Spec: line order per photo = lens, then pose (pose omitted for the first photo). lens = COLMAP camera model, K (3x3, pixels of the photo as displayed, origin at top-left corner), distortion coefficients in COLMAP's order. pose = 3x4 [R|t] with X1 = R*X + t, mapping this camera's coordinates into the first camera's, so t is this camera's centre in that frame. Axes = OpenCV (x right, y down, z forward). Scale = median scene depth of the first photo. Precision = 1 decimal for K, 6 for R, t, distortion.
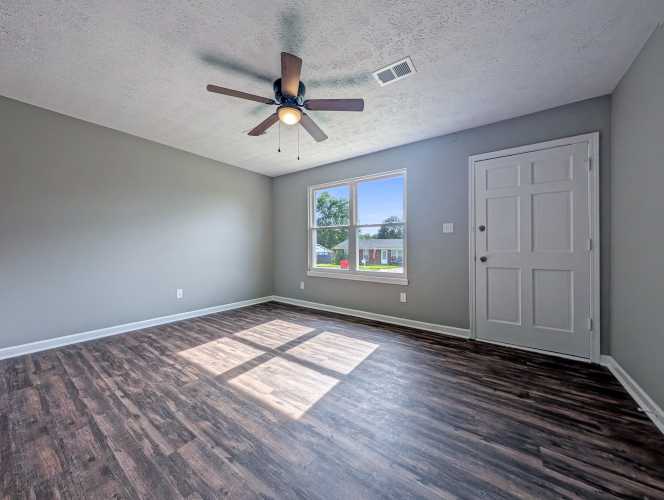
lens RADIAL K [[246.3, 0, 334.0], [0, 246.3, 250.1], [0, 0, 1]] dist [0.002134, -0.000626]
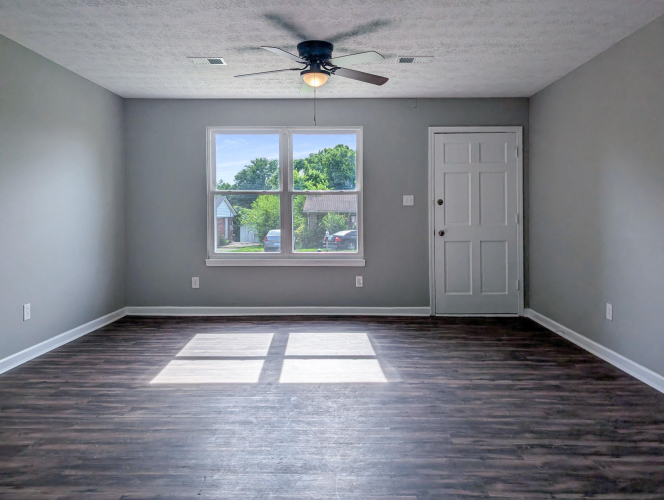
lens RADIAL K [[490.4, 0, 352.3], [0, 490.4, 219.1], [0, 0, 1]] dist [0.020379, -0.021653]
pose [[0.807402, -0.012384, 0.589871, -0.841349], [0.008150, 0.999918, 0.009837, -0.041627], [-0.589945, -0.003135, 0.807437, -0.377860]]
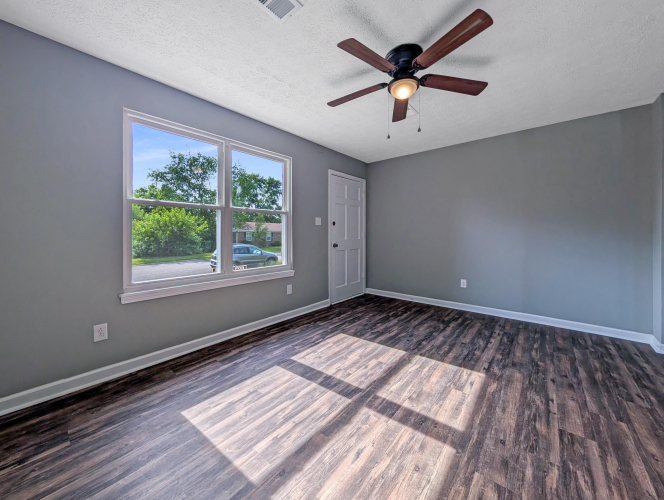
lens RADIAL K [[246.3, 0, 332.8], [0, 246.3, 235.3], [0, 0, 1]] dist [0.002134, -0.000626]
pose [[0.088907, -0.010751, 0.995982, -0.793799], [0.009942, 0.999902, 0.009906, -0.034687], [-0.995990, 0.009022, 0.089005, 0.880571]]
